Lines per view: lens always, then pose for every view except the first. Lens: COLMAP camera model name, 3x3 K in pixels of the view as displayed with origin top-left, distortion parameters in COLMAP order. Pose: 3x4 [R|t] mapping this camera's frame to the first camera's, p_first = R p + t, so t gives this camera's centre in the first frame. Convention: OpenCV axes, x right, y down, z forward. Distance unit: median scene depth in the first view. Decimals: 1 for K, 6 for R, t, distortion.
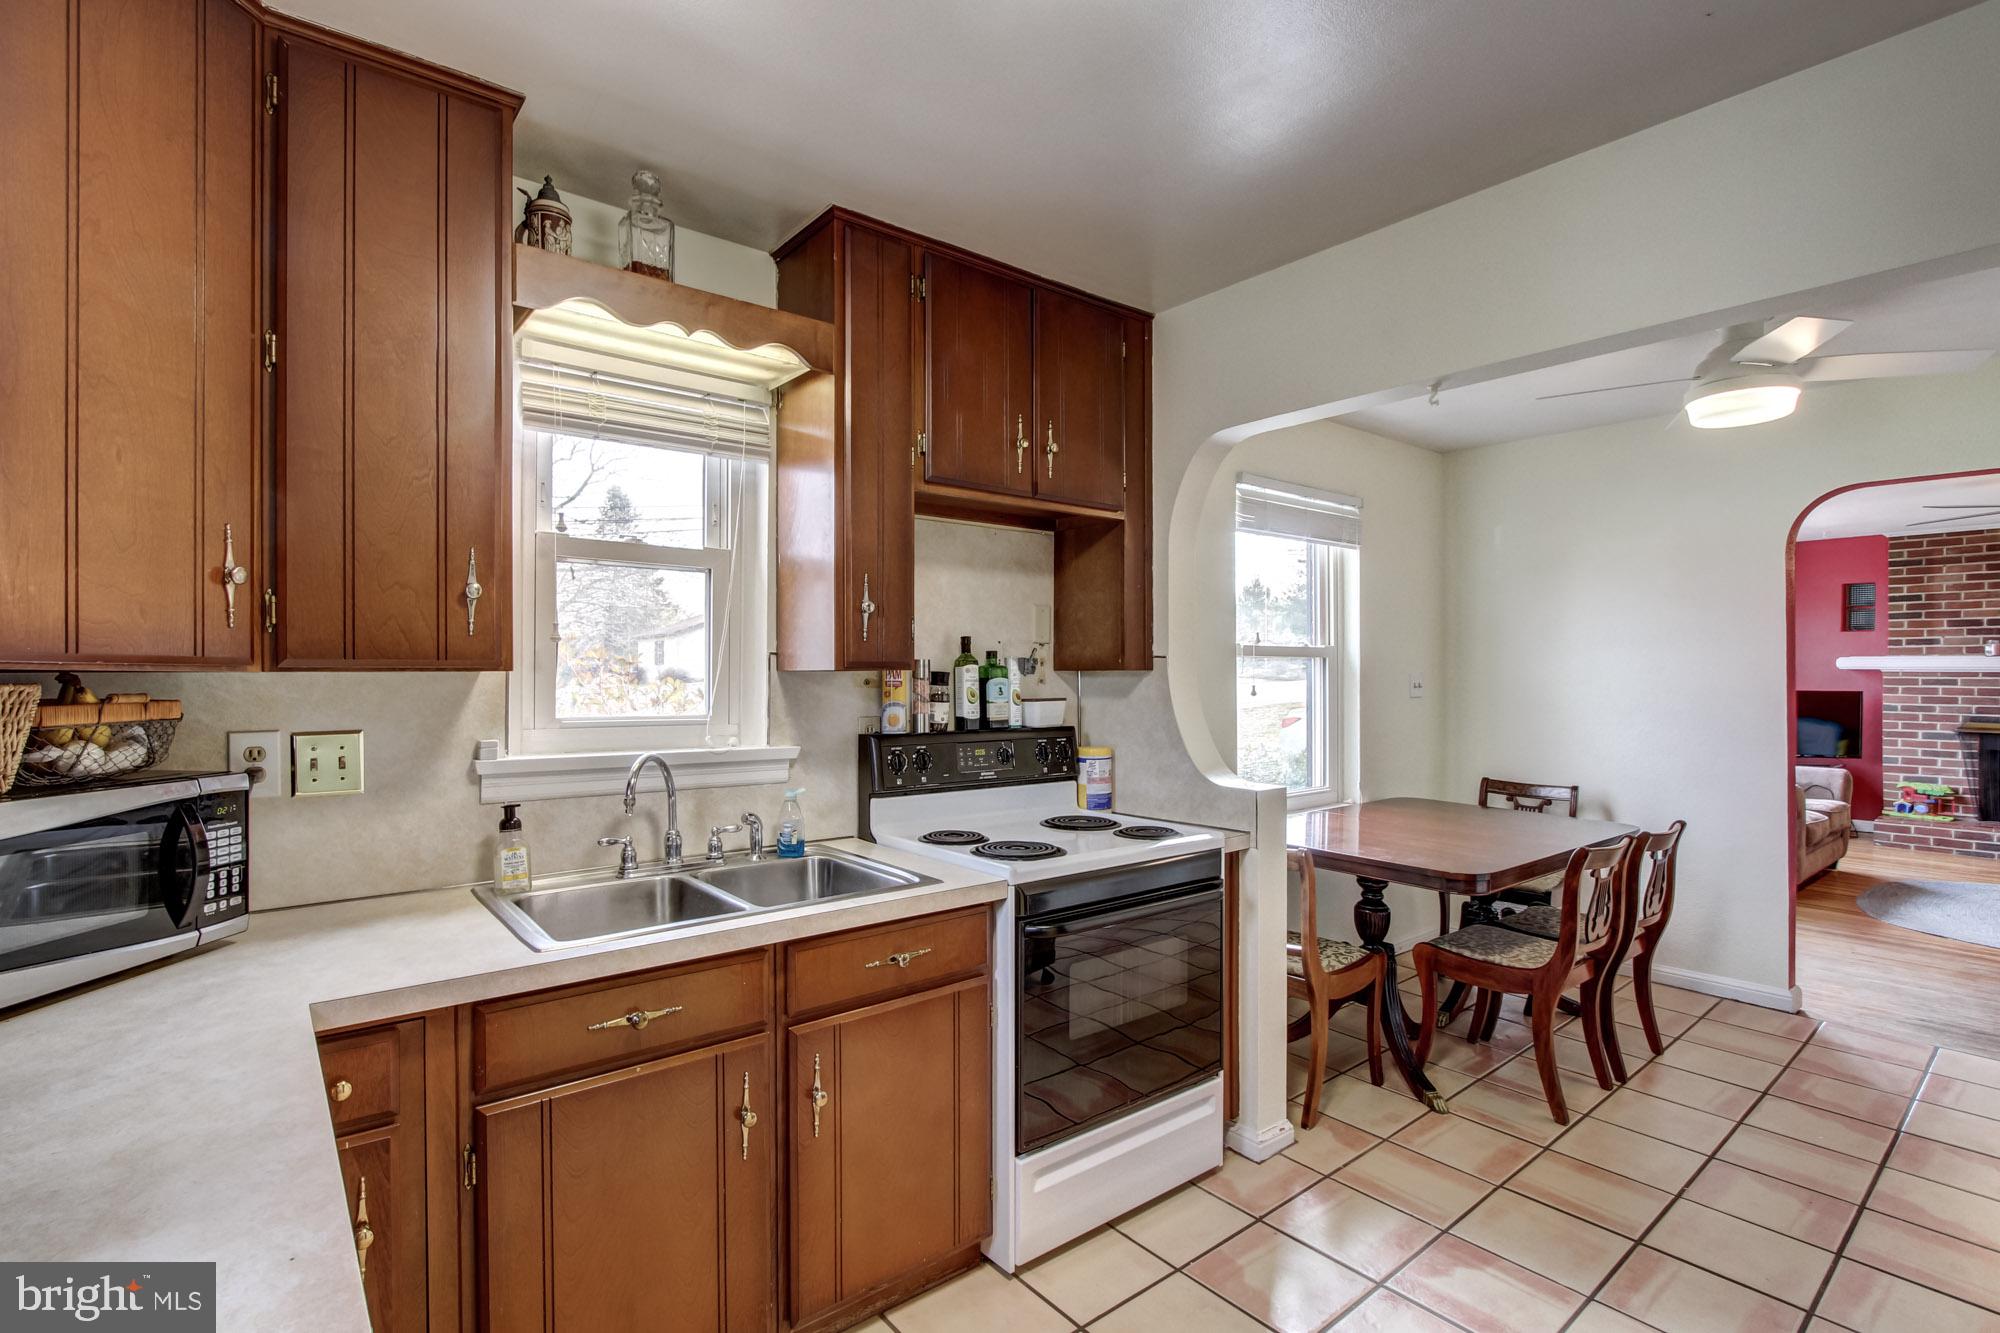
lens RADIAL K [[932.7, 0, 977.3], [0, 932.7, 674.3], [0, 0, 1]] dist [-0.004546, -0.000155]
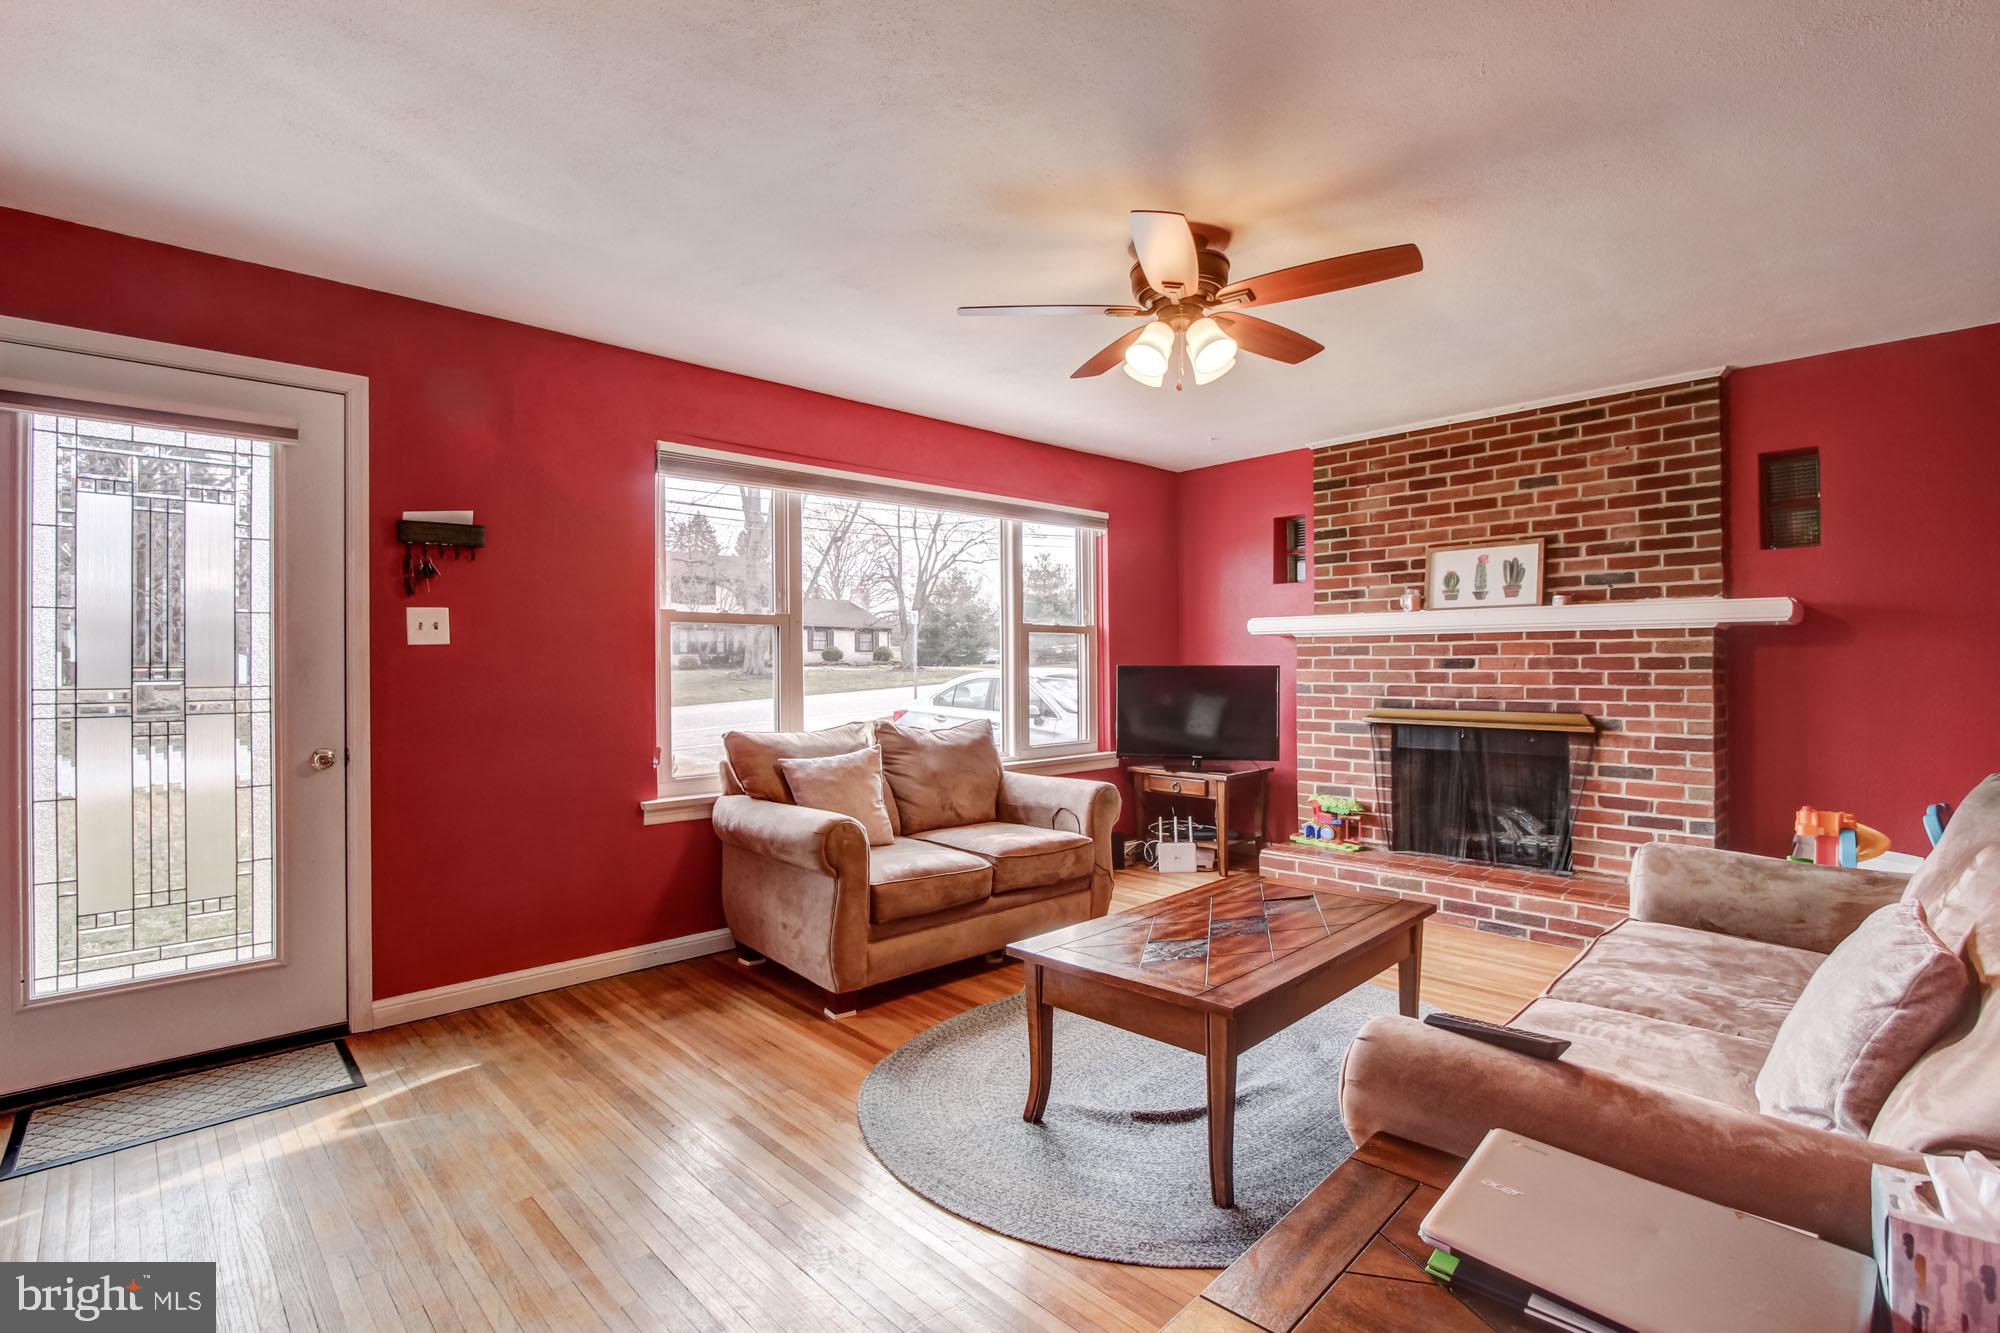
lens RADIAL K [[940.1, 0, 959.1], [0, 940.1, 662.7], [0, 0, 1]] dist [-0.003070, -0.000388]
pose [[0.997659, -0.005591, 0.068158, 0.699137], [0.006261, 0.999934, -0.009625, 0.022534], [-0.068099, 0.010029, 0.997628, 0.317566]]
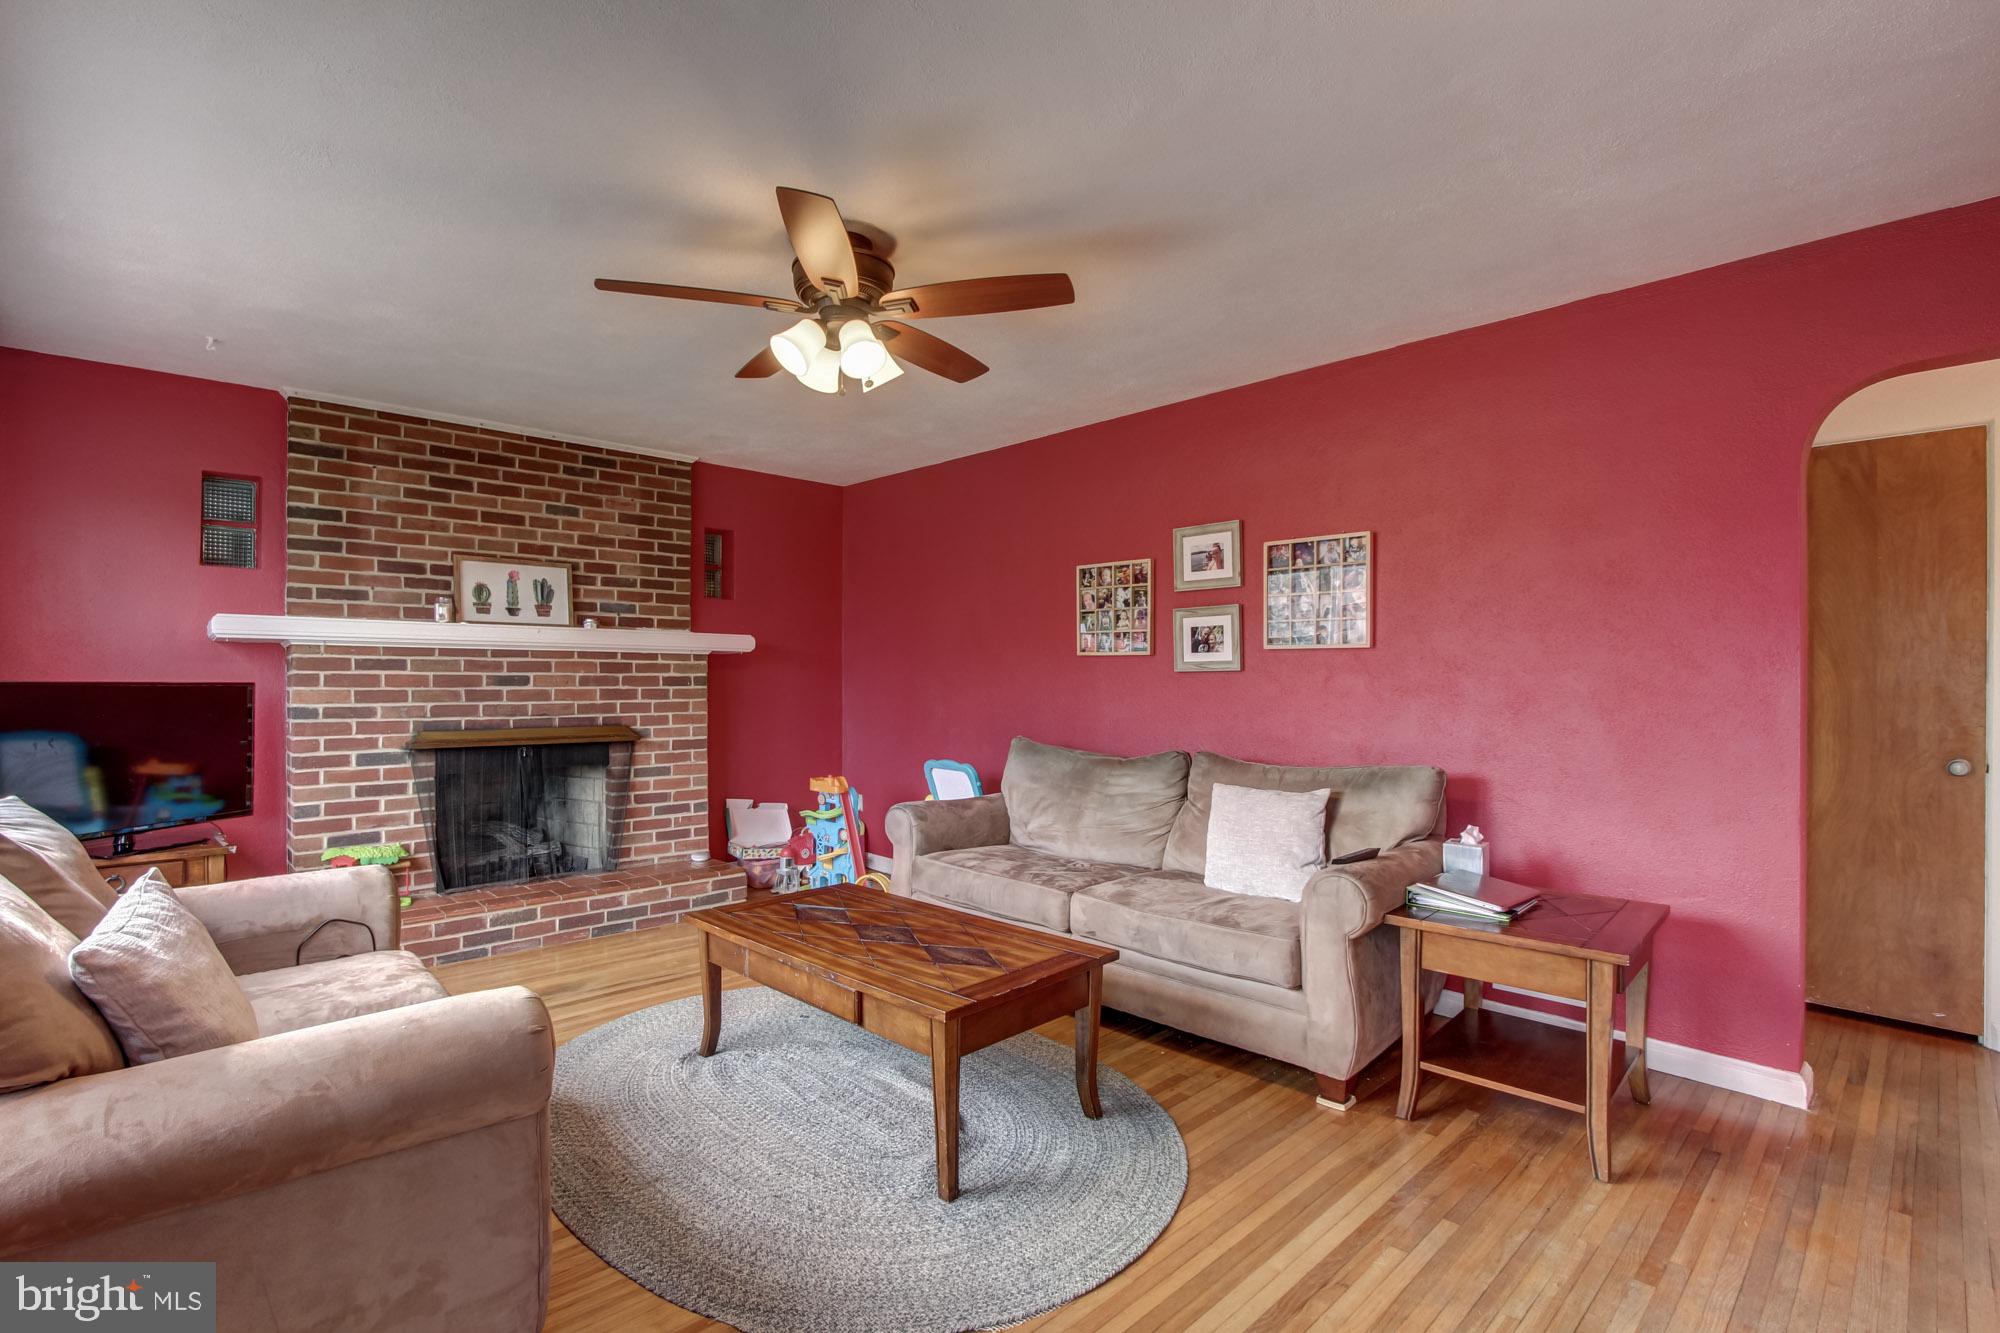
lens RADIAL K [[932.7, 0, 977.3], [0, 932.7, 674.3], [0, 0, 1]] dist [-0.004546, -0.000155]
pose [[-0.069540, 0.000879, 0.997579, 0.439607], [0.002642, 0.999996, -0.000697, 0.015886], [-0.997576, 0.002587, -0.069542, 0.676875]]
